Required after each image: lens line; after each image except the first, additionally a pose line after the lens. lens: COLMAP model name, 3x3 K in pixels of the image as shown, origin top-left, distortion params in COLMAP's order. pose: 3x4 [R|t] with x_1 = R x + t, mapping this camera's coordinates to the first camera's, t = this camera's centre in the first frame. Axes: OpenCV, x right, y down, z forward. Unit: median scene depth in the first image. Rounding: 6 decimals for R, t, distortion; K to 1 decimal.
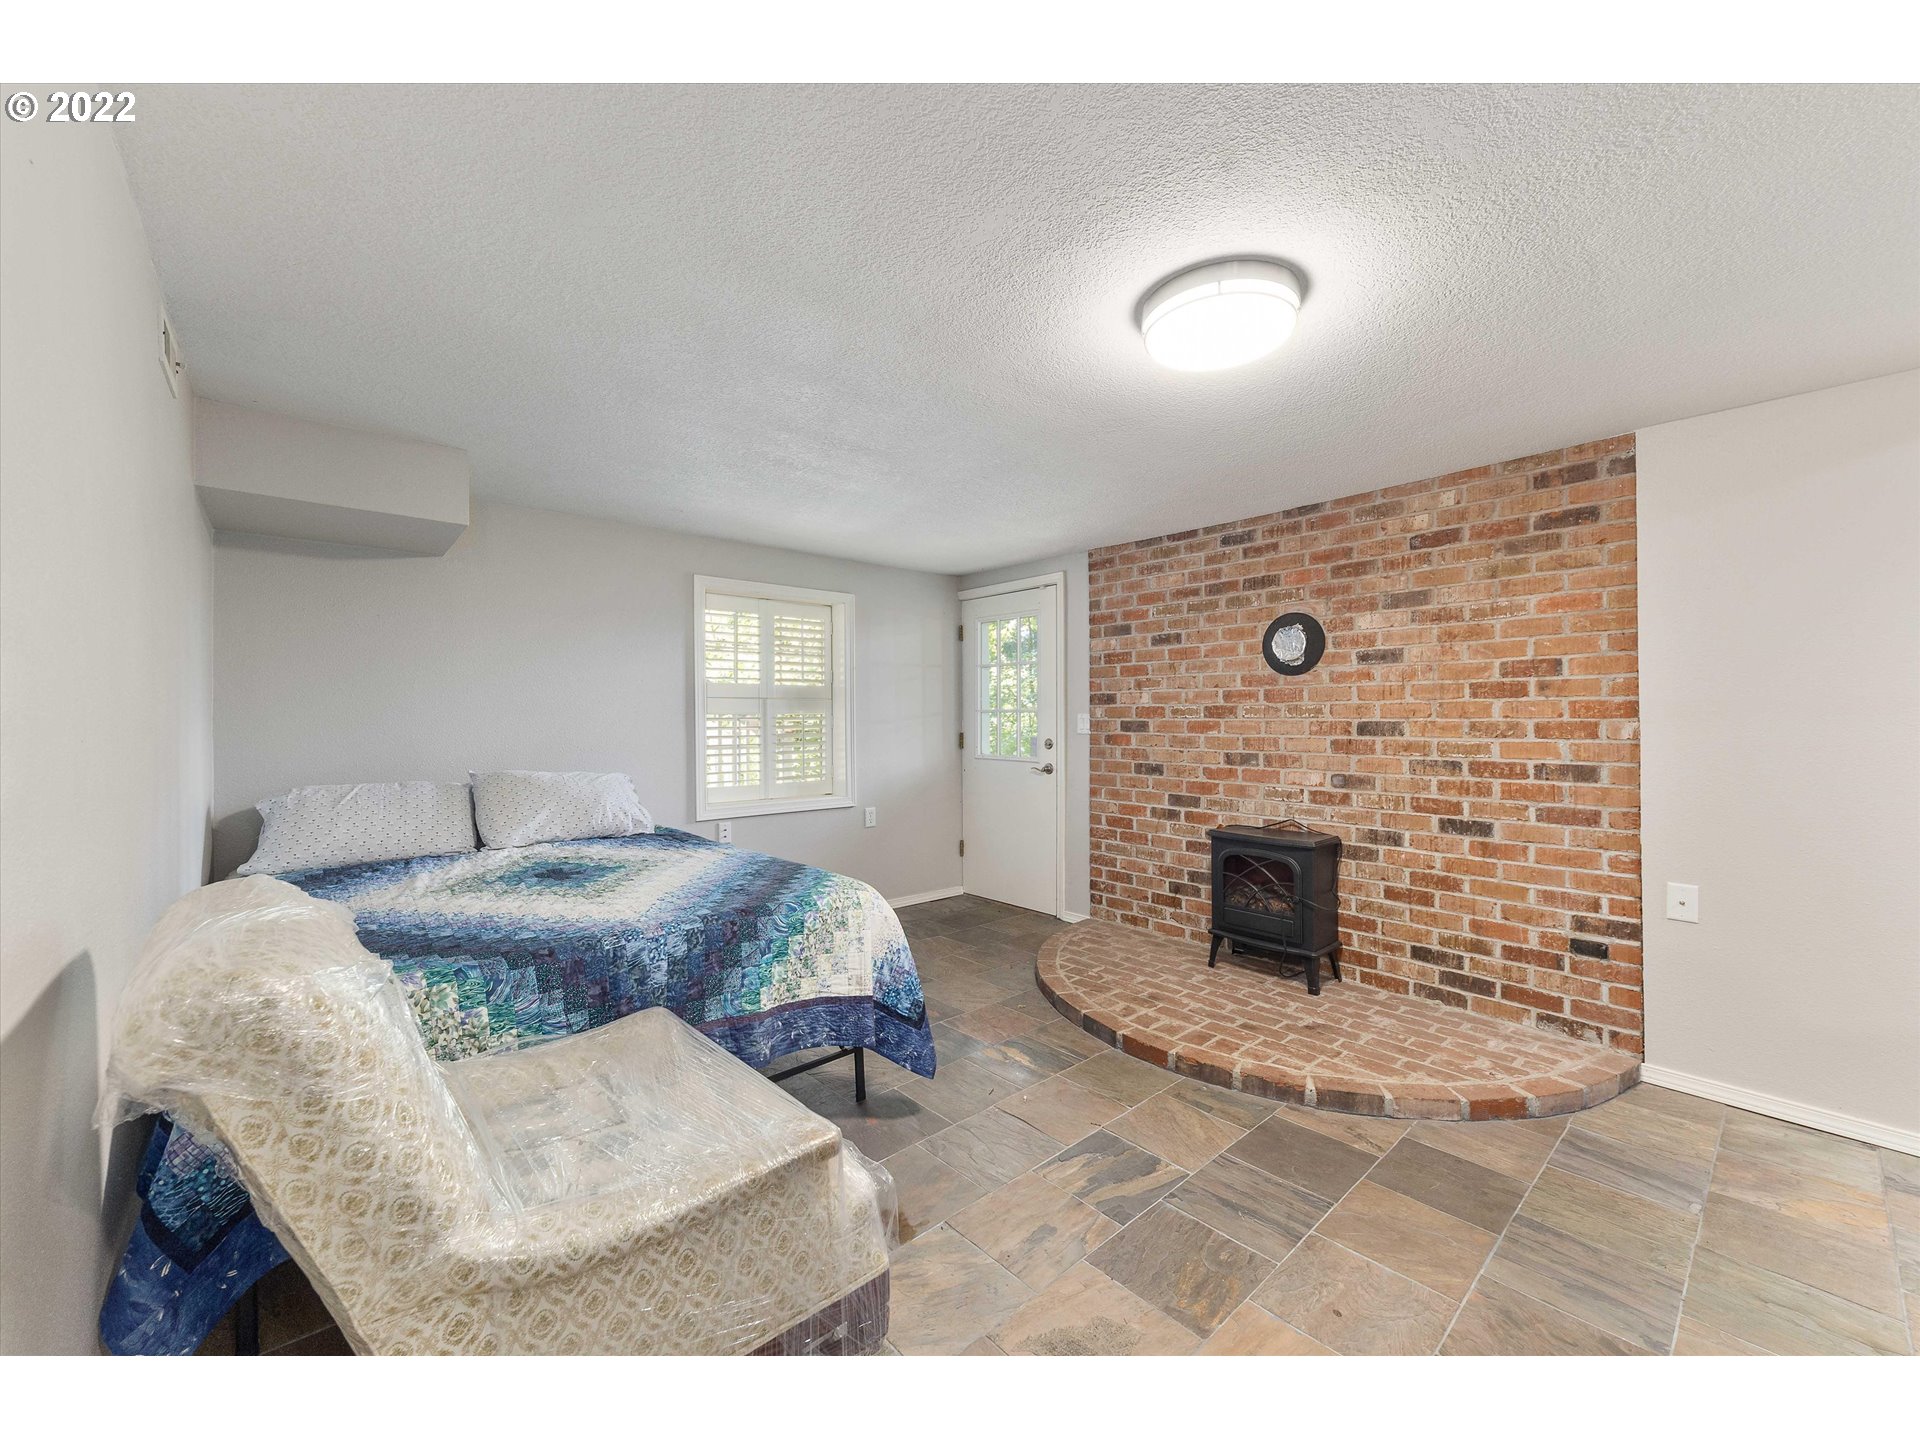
lens RADIAL K [[734.3, 0, 923.7], [0, 734.3, 715.2], [0, 0, 1]] dist [0.001470, 0.000083]
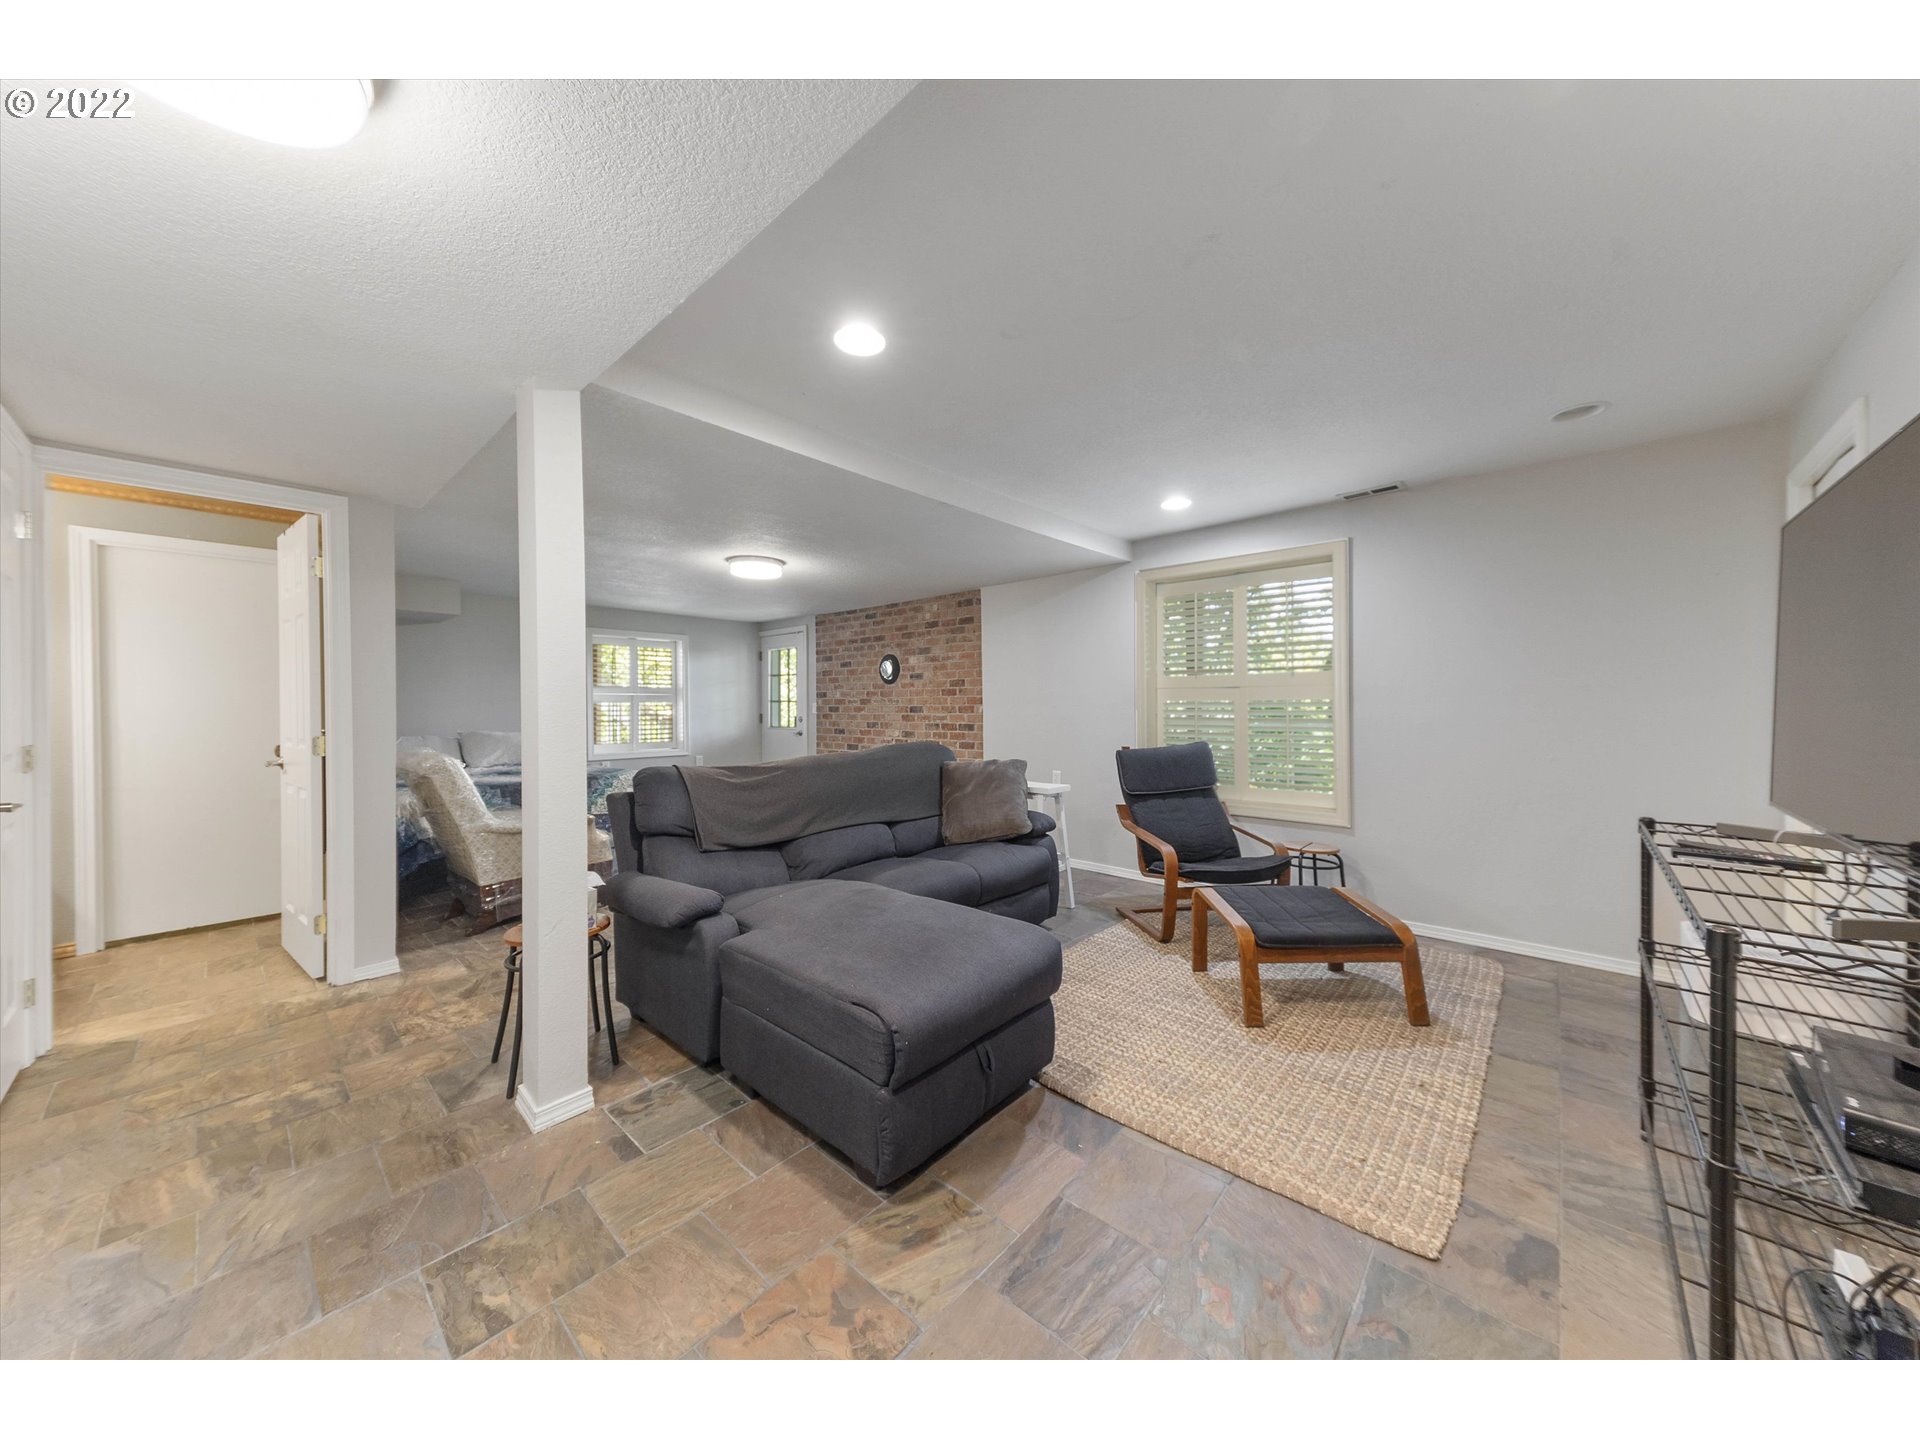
lens RADIAL K [[672.7, 0, 958.7], [0, 672.7, 714.0], [0, 0, 1]] dist [0.022980, -0.008096]
pose [[0.991282, -0.000658, 0.131756, 0.450545], [-0.000964, 0.999924, 0.012252, 0.006803], [-0.131754, -0.012272, 0.991206, -0.932379]]
